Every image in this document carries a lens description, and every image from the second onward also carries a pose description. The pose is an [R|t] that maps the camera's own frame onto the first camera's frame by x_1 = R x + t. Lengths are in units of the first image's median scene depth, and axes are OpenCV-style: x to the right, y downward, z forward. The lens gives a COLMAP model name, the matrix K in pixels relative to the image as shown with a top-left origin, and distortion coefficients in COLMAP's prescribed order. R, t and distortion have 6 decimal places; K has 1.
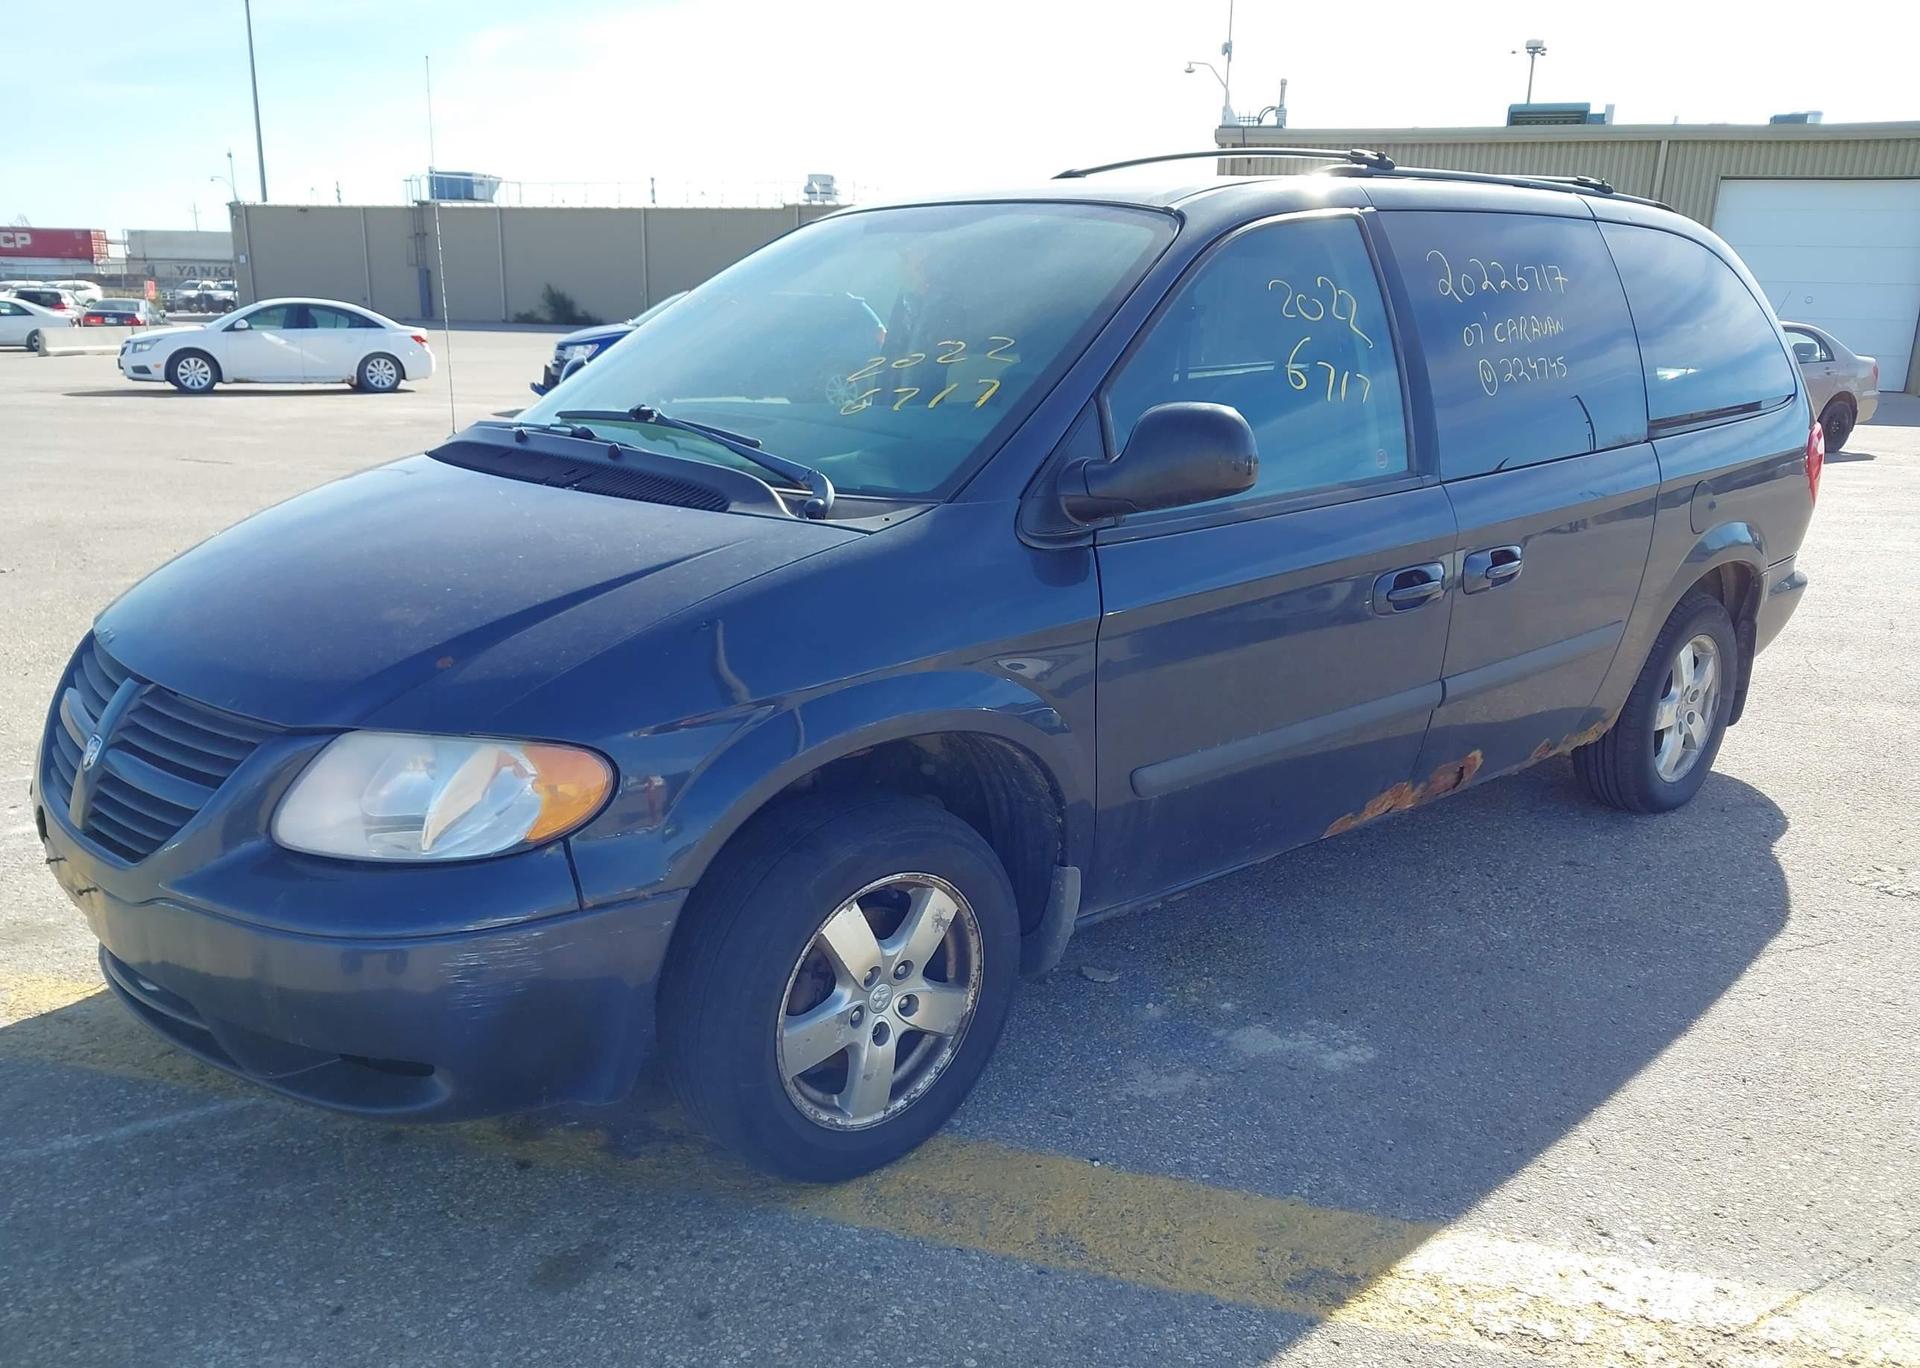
lens RADIAL K [[1579.6, 0, 960.0], [0, 1579.6, 684.0], [0, 0, 1]] dist [0.005797, -0.003037]
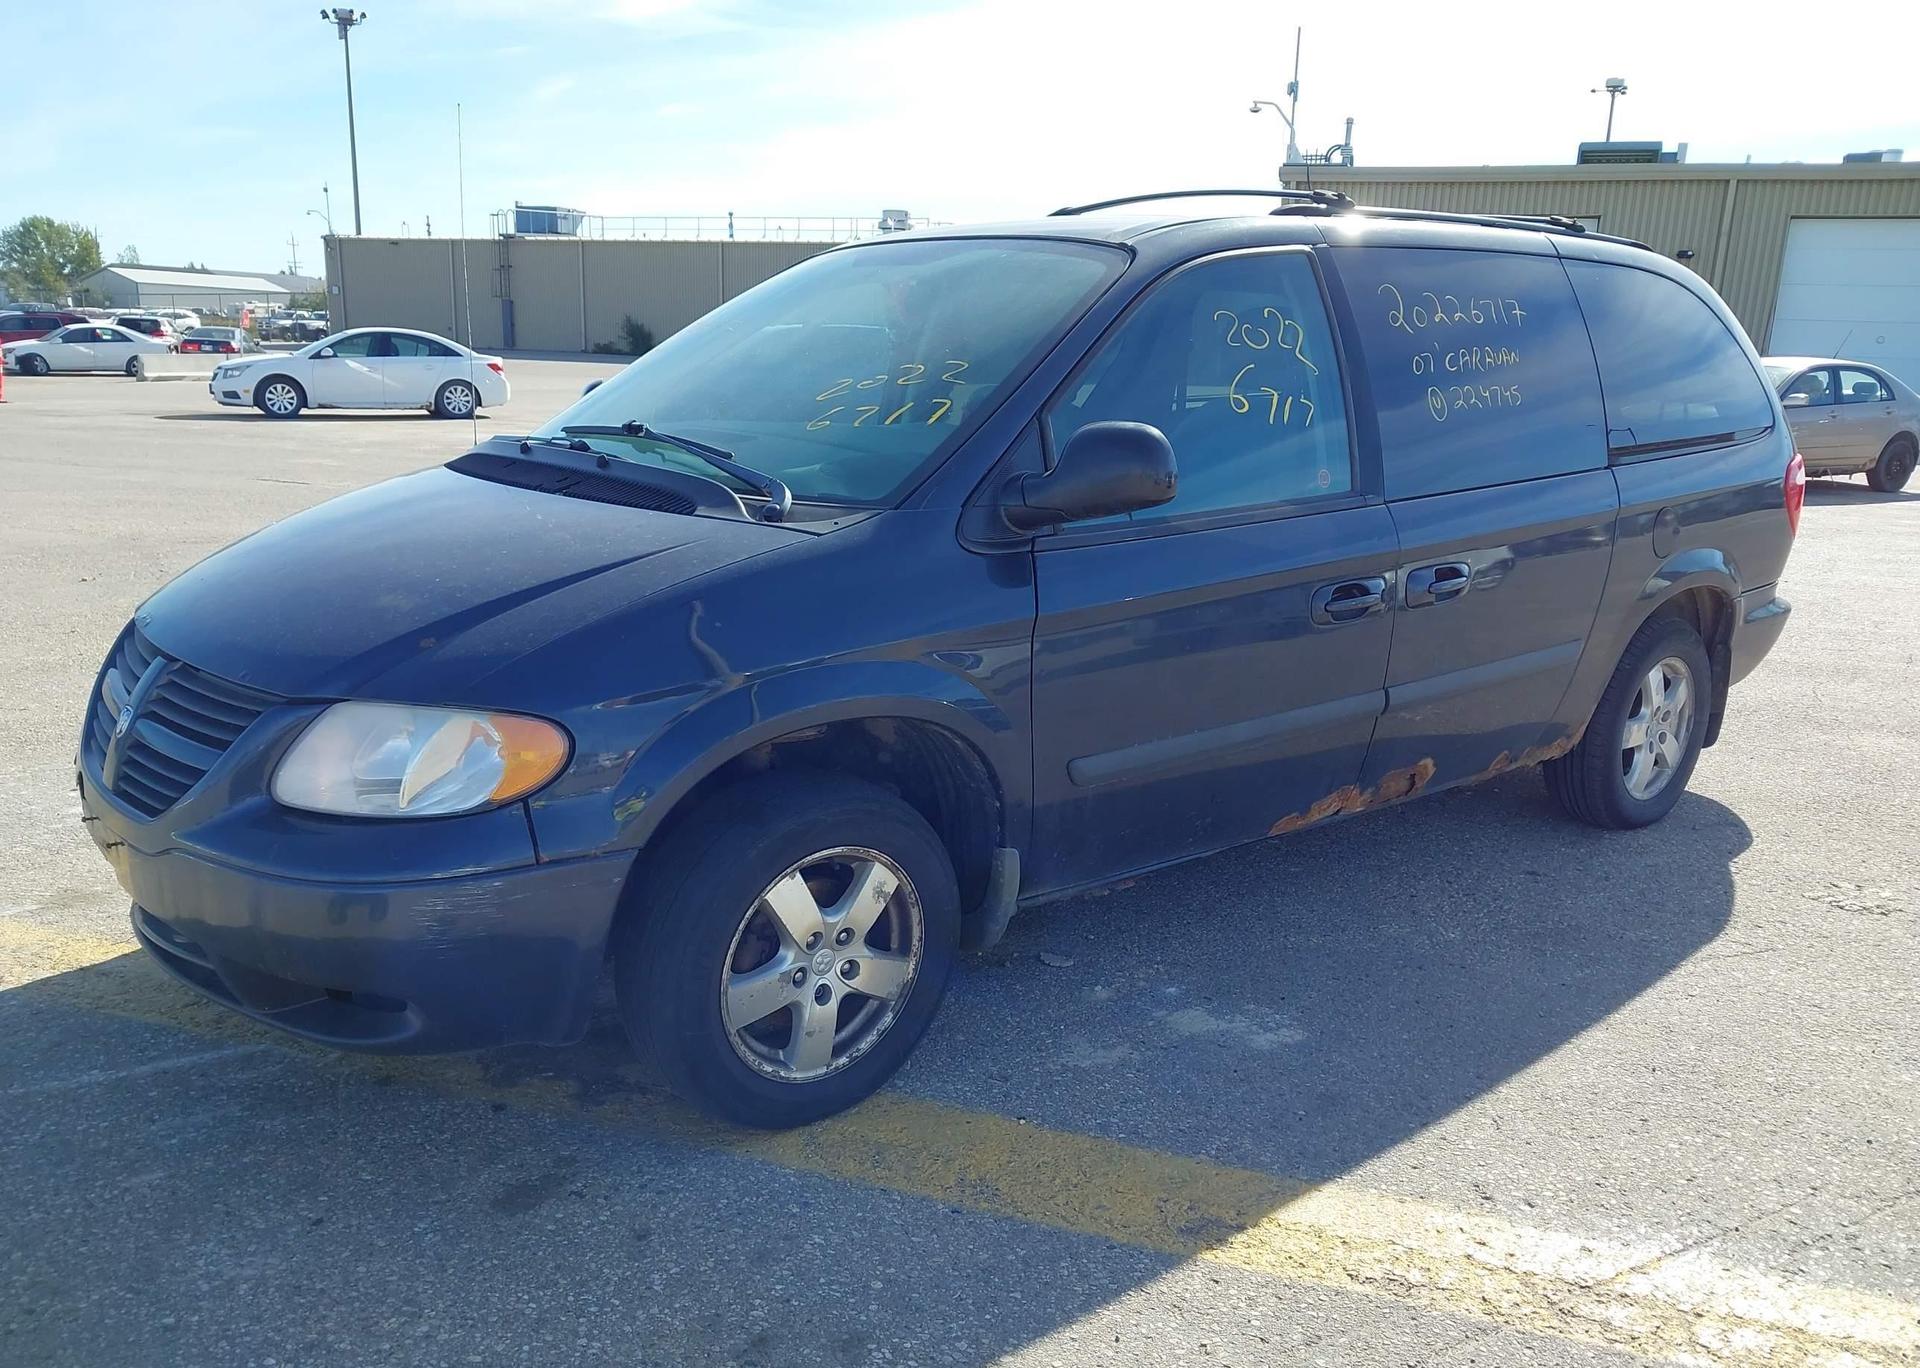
lens RADIAL K [[1582.0, 0, 962.4], [0, 1582.0, 678.9], [0, 0, 1]] dist [0.007567, 0.002152]
pose [[0.998796, 0.017386, -0.045878, 0.087202], [-0.018495, 0.999544, -0.023855, 0.026508], [0.045442, 0.024674, 0.998662, -0.086529]]
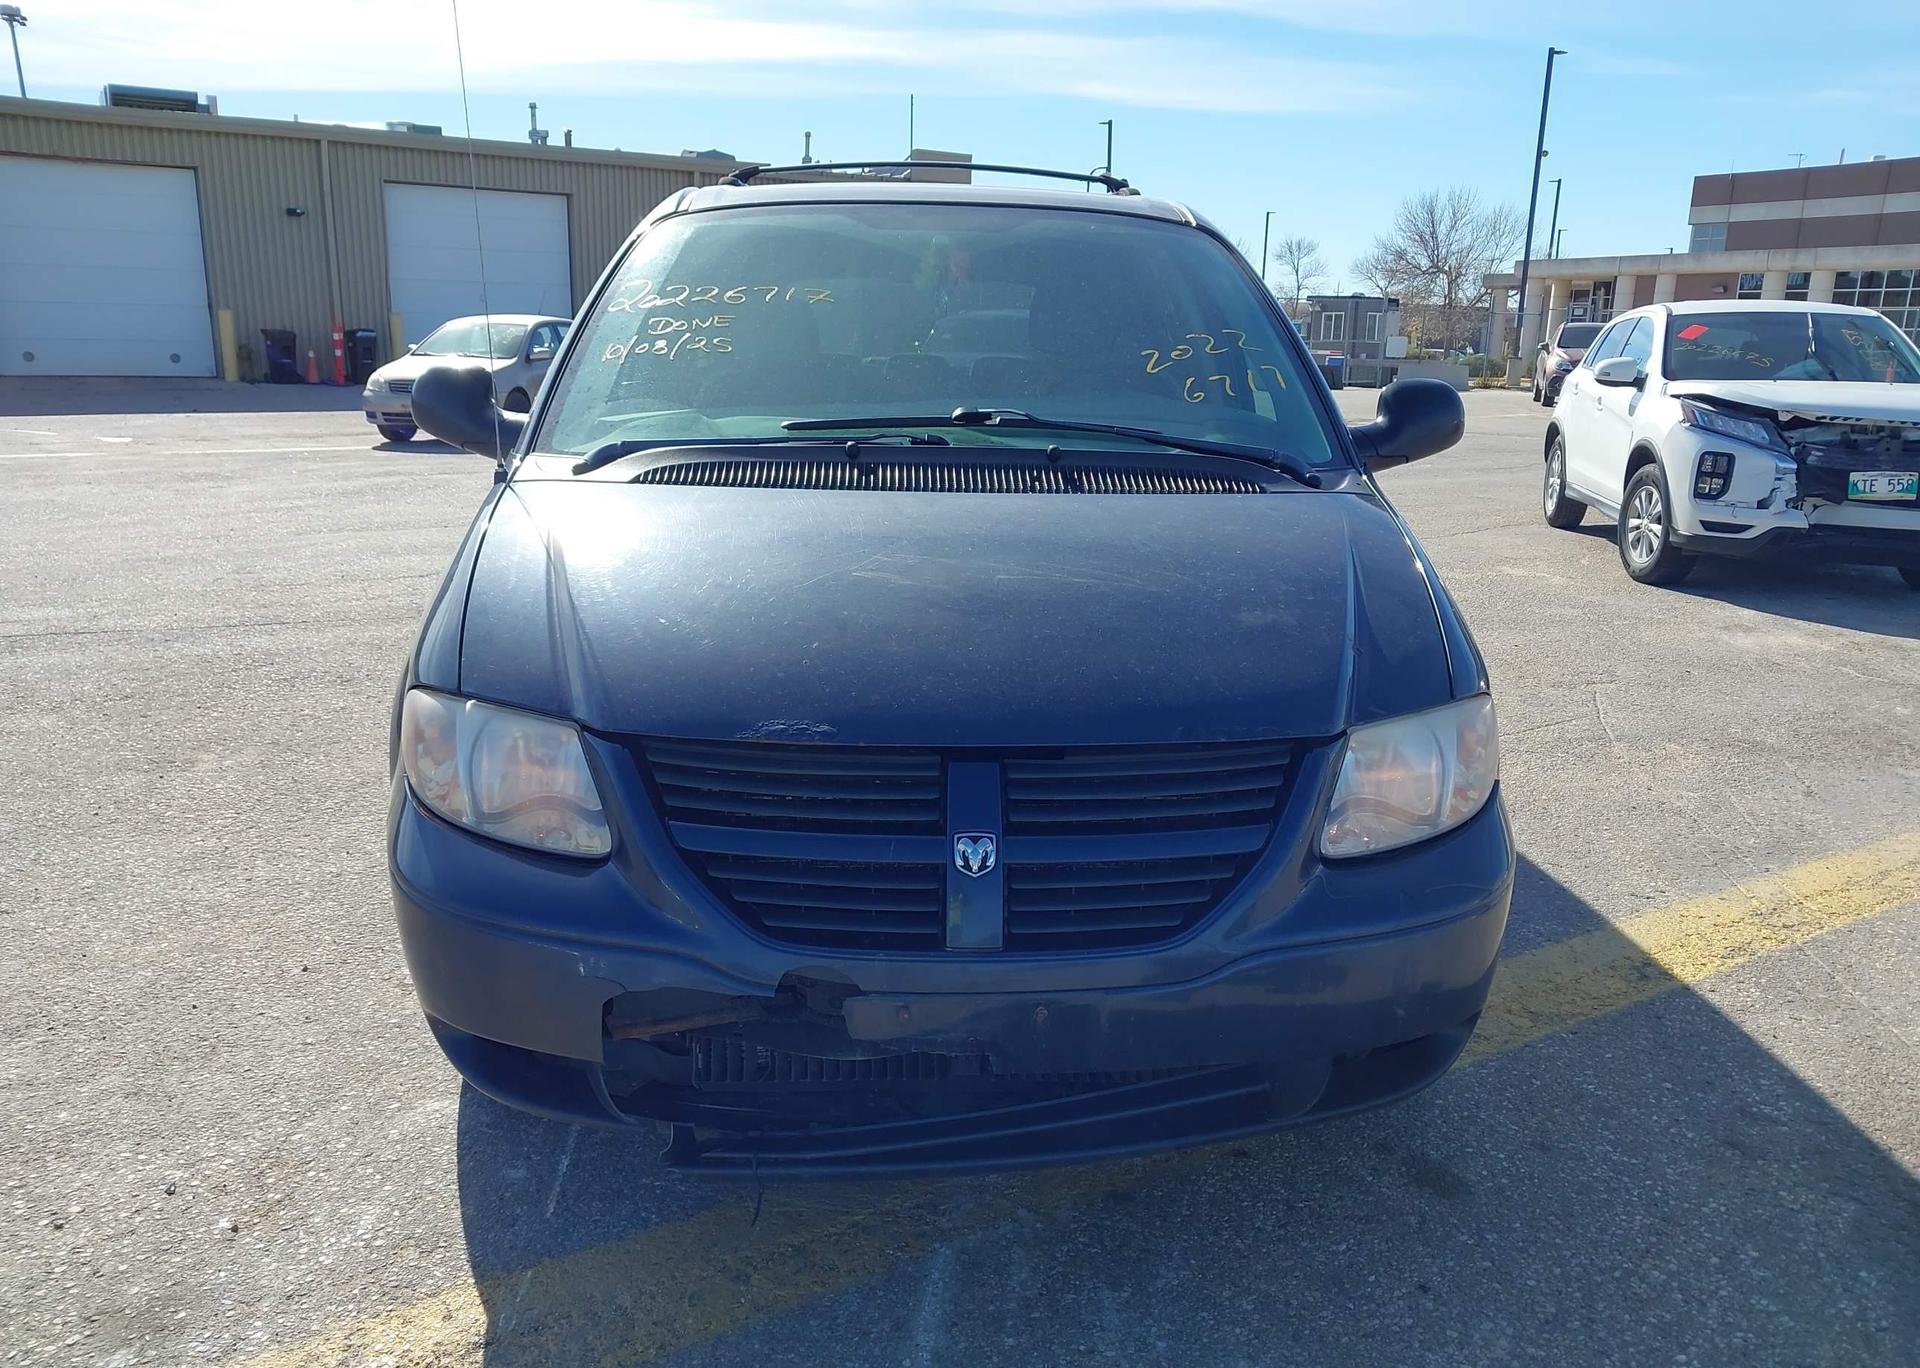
lens RADIAL K [[1579.6, 0, 960.0], [0, 1579.6, 684.0], [0, 0, 1]] dist [0.005797, -0.003037]
pose [[0.617739, -0.177921, 0.765992, -1.072864], [0.175439, 0.980700, 0.086309, -0.107072], [-0.766564, 0.081068, 0.637030, 0.452472]]
